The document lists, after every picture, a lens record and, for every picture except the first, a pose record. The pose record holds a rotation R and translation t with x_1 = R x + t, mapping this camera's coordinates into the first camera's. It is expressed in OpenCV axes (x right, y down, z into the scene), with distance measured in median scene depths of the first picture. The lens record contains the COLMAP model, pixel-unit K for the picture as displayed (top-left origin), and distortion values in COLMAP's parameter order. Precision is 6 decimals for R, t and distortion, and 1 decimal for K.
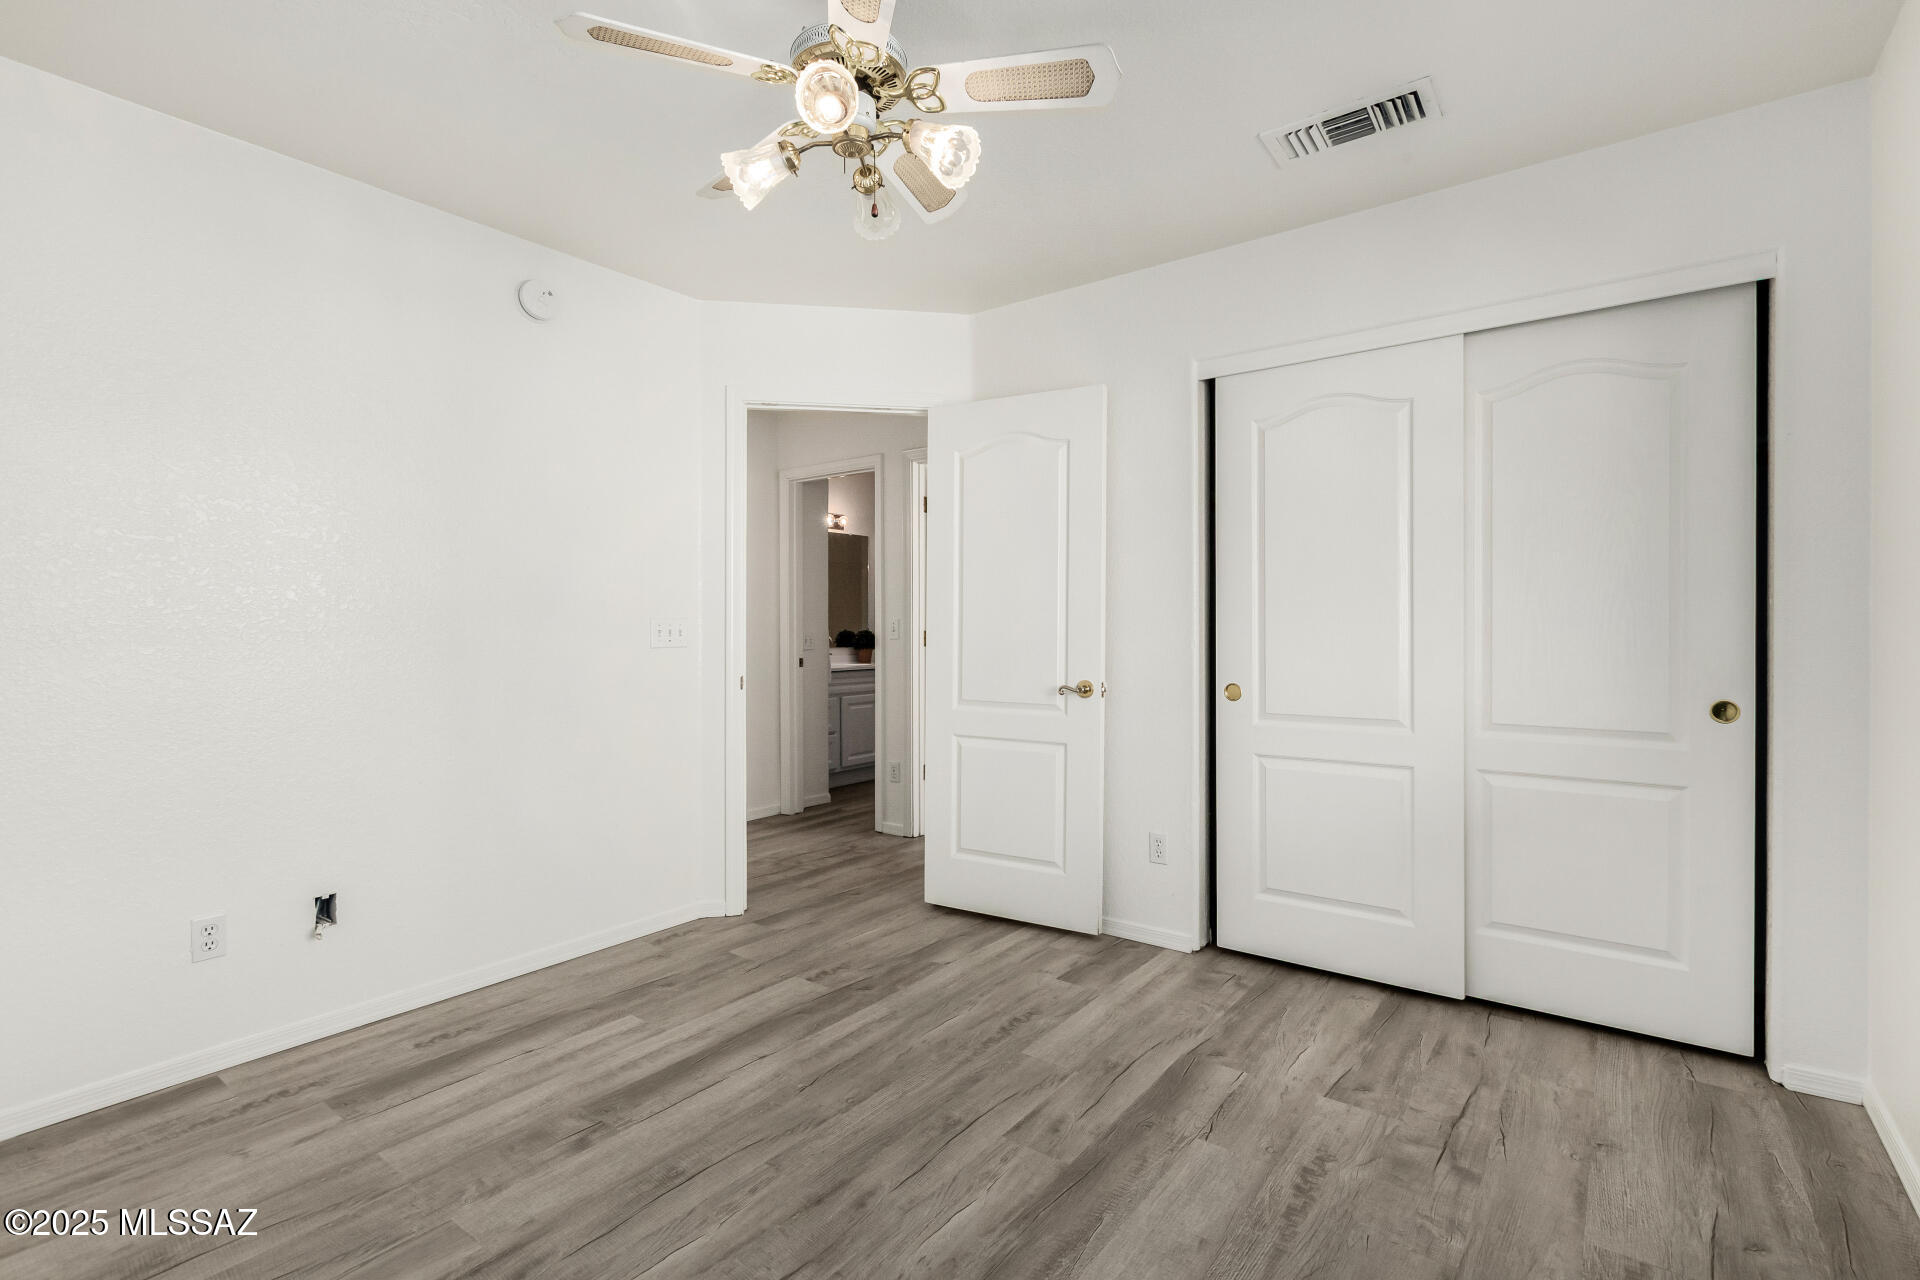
lens RADIAL K [[878.7, 0, 967.8], [0, 878.7, 631.6], [0, 0, 1]] dist [0.000903, -0.000175]
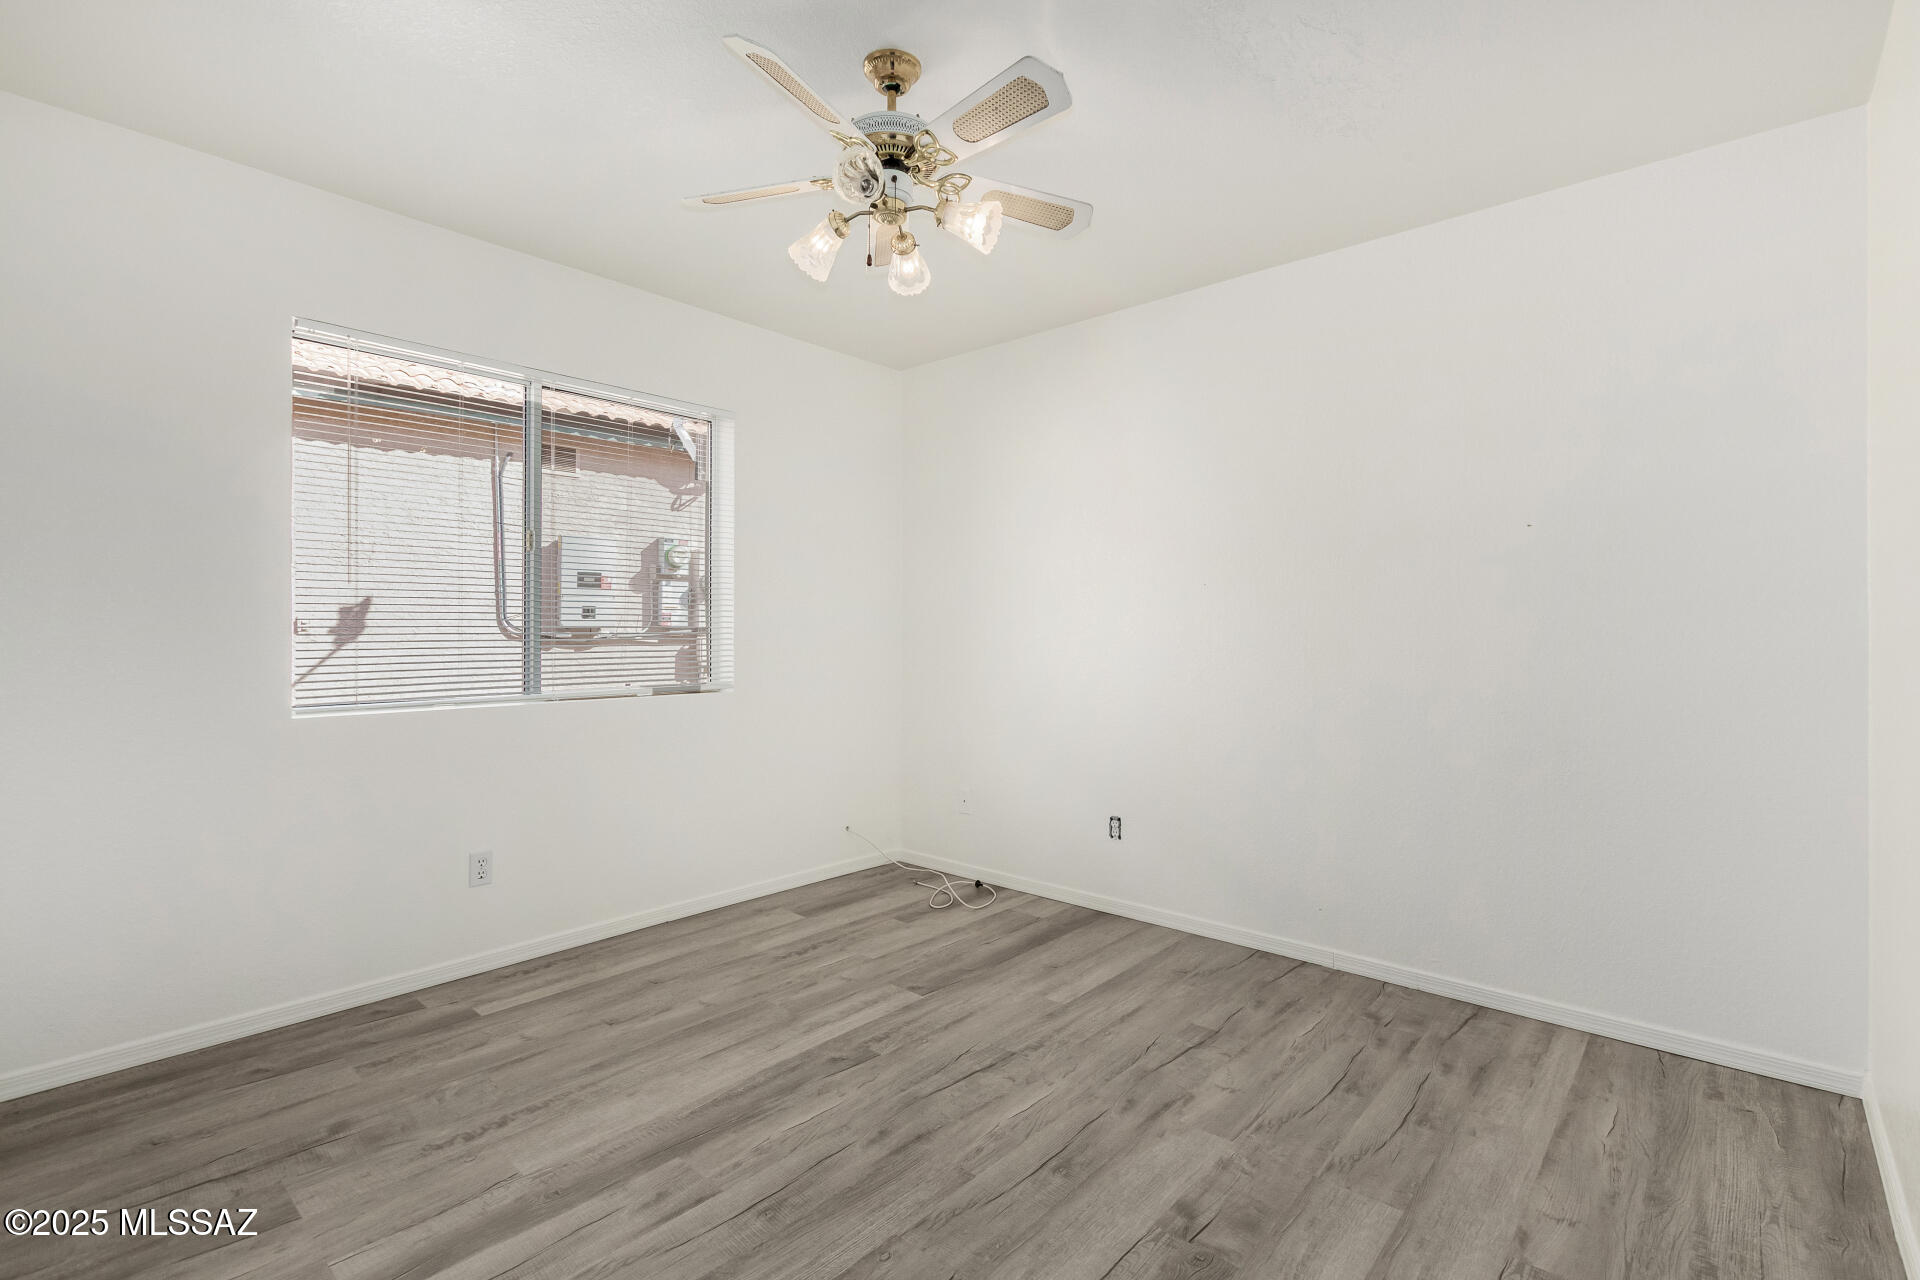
lens RADIAL K [[878.7, 0, 967.8], [0, 878.7, 631.6], [0, 0, 1]] dist [0.000903, -0.000175]
pose [[-0.996903, -0.000270, 0.078638, -0.304348], [0.000115, 0.999988, 0.004879, -0.011729], [-0.078639, 0.004873, -0.996891, 2.011418]]
